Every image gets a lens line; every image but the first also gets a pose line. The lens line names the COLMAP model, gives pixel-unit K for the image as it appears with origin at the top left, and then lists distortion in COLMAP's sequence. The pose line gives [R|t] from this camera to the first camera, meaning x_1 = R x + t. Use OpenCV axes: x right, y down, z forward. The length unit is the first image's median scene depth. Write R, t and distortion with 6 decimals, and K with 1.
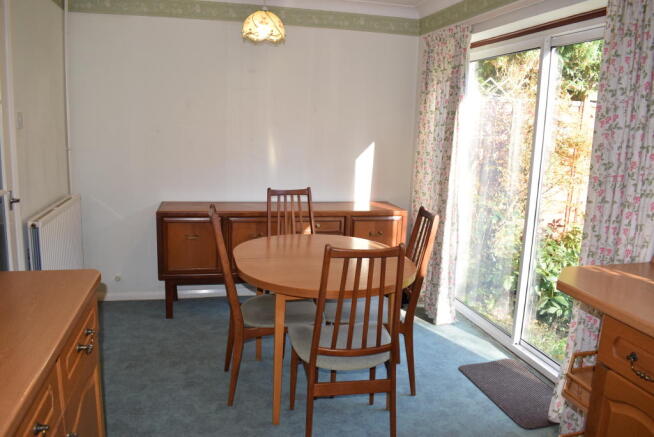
lens RADIAL K [[526.5, 0, 327.0], [0, 526.5, 218.5], [0, 0, 1]] dist [-0.051447, -0.000217]
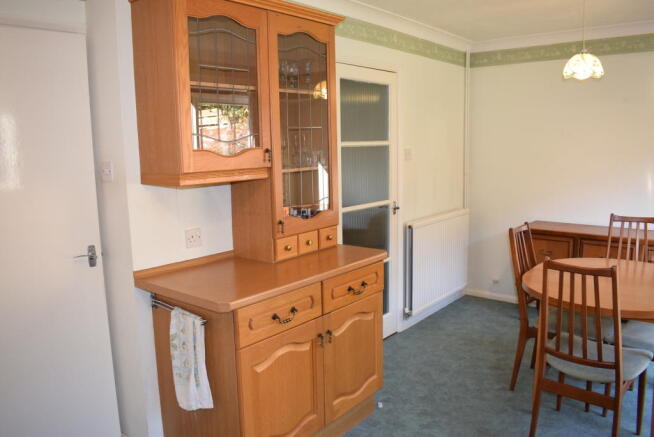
lens RADIAL K [[526.5, 0, 327.0], [0, 526.5, 218.5], [0, 0, 1]] dist [-0.051447, -0.000217]
pose [[0.617862, 0.074509, -0.782748, 0.415752], [-0.105778, 0.994327, 0.011154, -0.000114], [0.779139, 0.075906, 0.622239, -0.090031]]
